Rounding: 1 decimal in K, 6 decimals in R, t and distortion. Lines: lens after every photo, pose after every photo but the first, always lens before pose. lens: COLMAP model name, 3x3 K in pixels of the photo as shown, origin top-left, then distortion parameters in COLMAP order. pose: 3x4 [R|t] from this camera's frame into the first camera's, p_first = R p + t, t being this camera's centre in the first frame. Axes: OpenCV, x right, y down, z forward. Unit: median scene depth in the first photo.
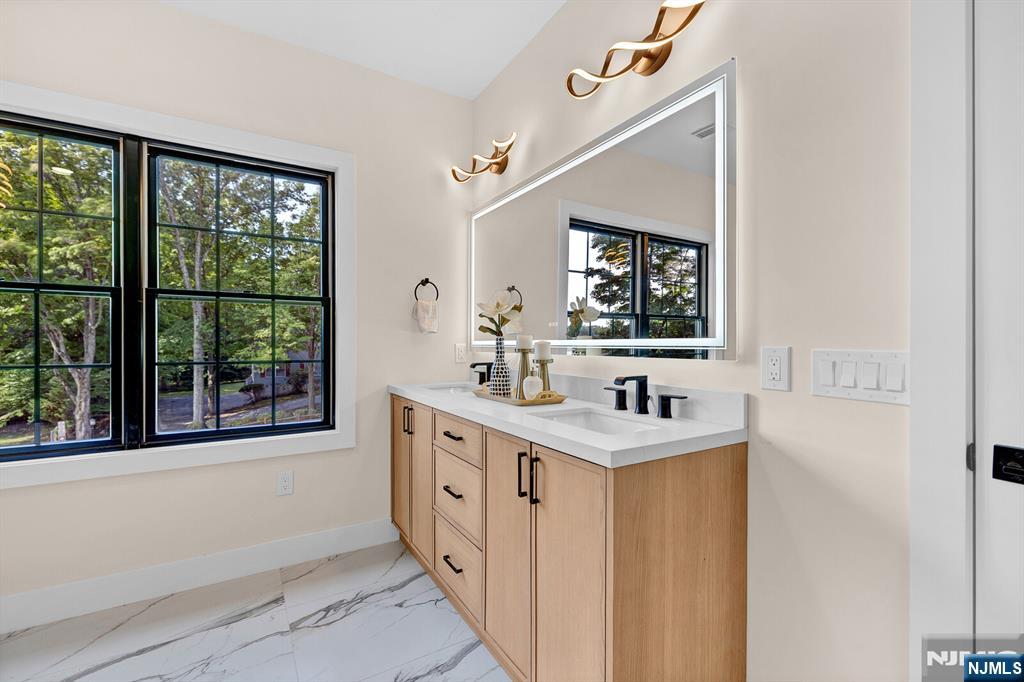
lens RADIAL K [[440.0, 0, 507.9], [0, 440.0, 342.9], [0, 0, 1]] dist [-0.004259, -0.000809]
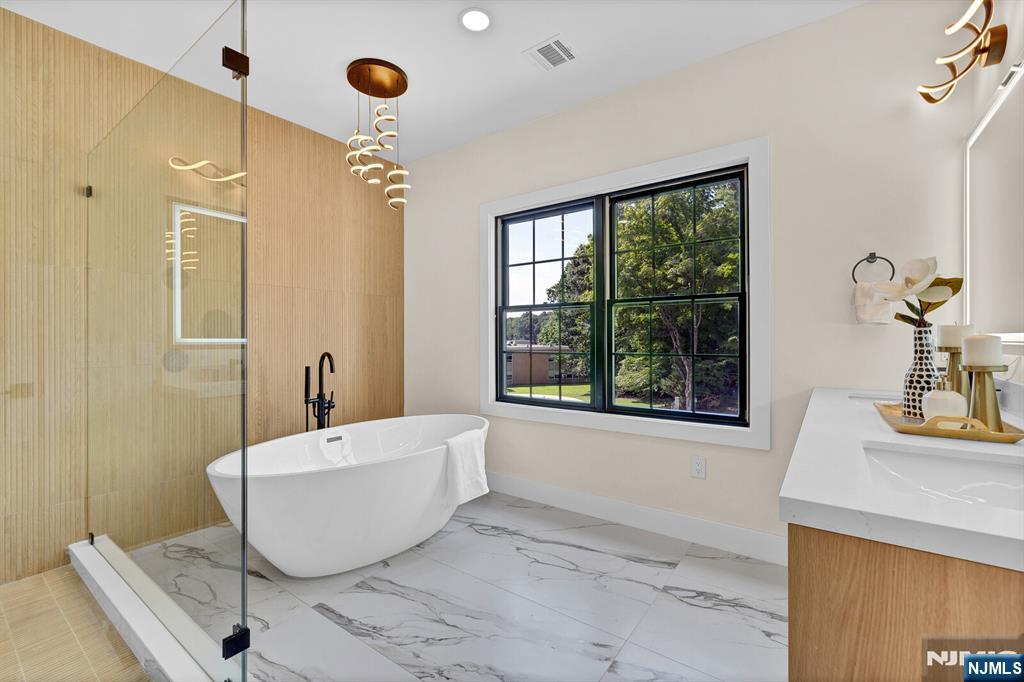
lens RADIAL K [[440.0, 0, 512.0], [0, 440.0, 335.7], [0, 0, 1]] dist [-0.004259, -0.000809]
pose [[0.377853, -0.007640, -0.925834, 0.350907], [0.003087, 0.999971, -0.006992, -0.000171], [0.925860, -0.000216, 0.377865, 0.172117]]
